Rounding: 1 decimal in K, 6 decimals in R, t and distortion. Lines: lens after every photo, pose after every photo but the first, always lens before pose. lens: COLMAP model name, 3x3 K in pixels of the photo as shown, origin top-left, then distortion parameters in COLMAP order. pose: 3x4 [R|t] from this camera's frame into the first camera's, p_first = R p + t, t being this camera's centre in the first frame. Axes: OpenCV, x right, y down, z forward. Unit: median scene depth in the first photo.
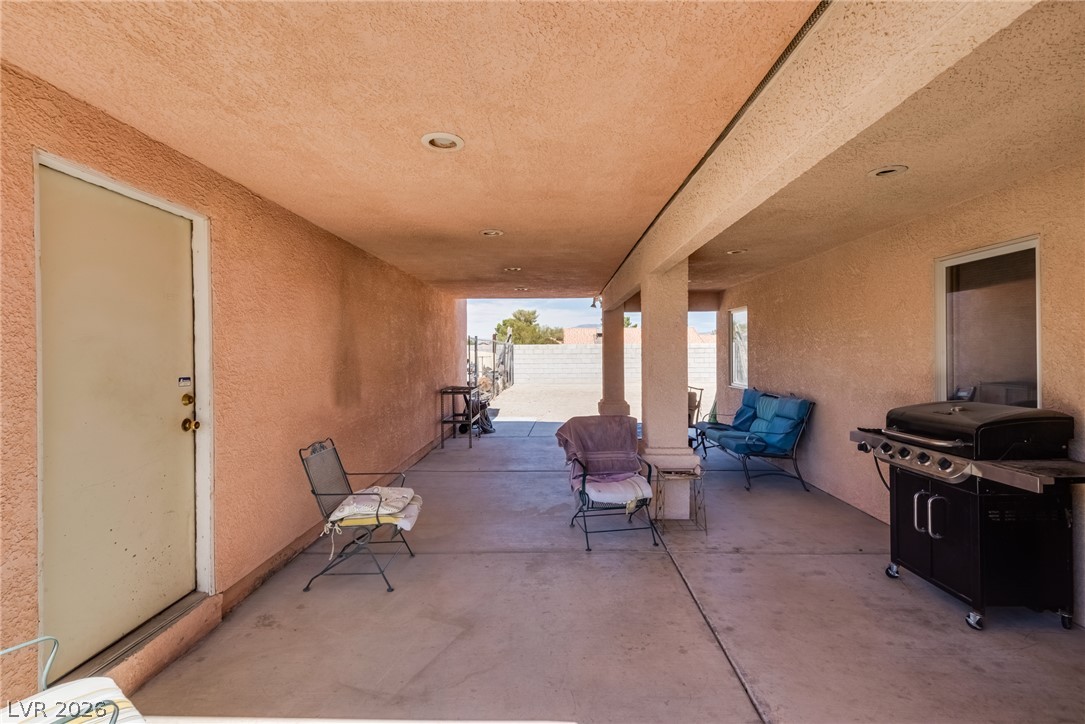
lens RADIAL K [[504.9, 0, 529.3], [0, 504.9, 349.5], [0, 0, 1]] dist [0.014087, -0.001000]
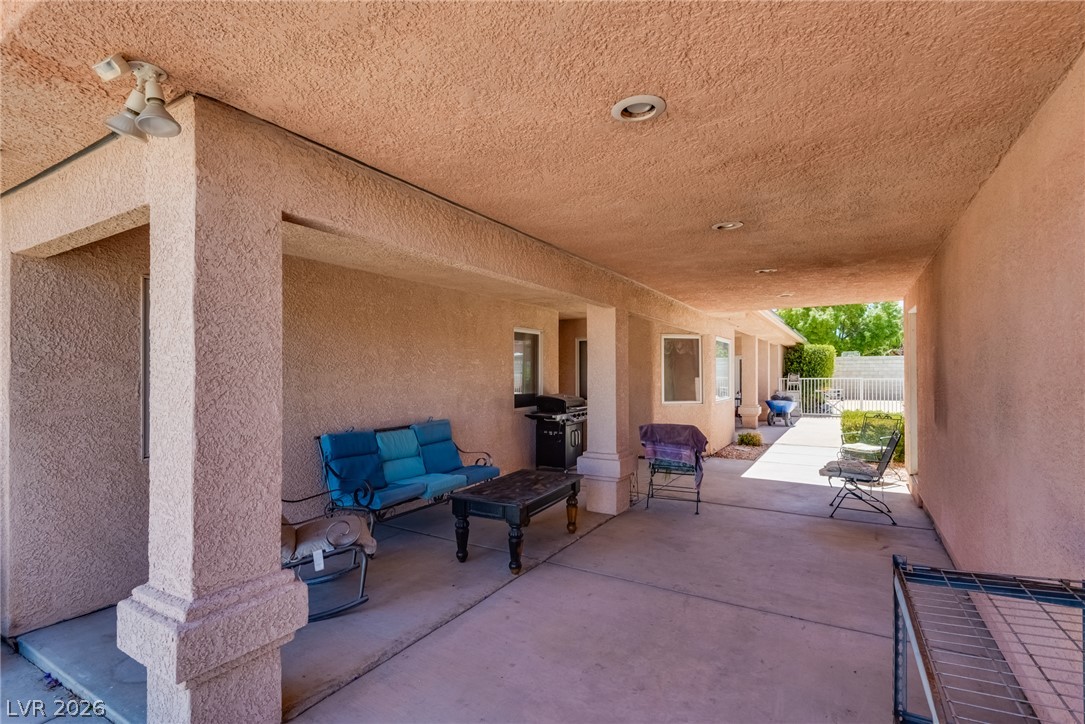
lens RADIAL K [[504.9, 0, 529.3], [0, 504.9, 349.5], [0, 0, 1]] dist [0.014087, -0.001000]
pose [[-0.876492, 0.018228, 0.481071, -0.146969], [-0.001304, 0.999189, -0.040235, -0.007631], [-0.481415, -0.035892, -0.875758, 2.109893]]
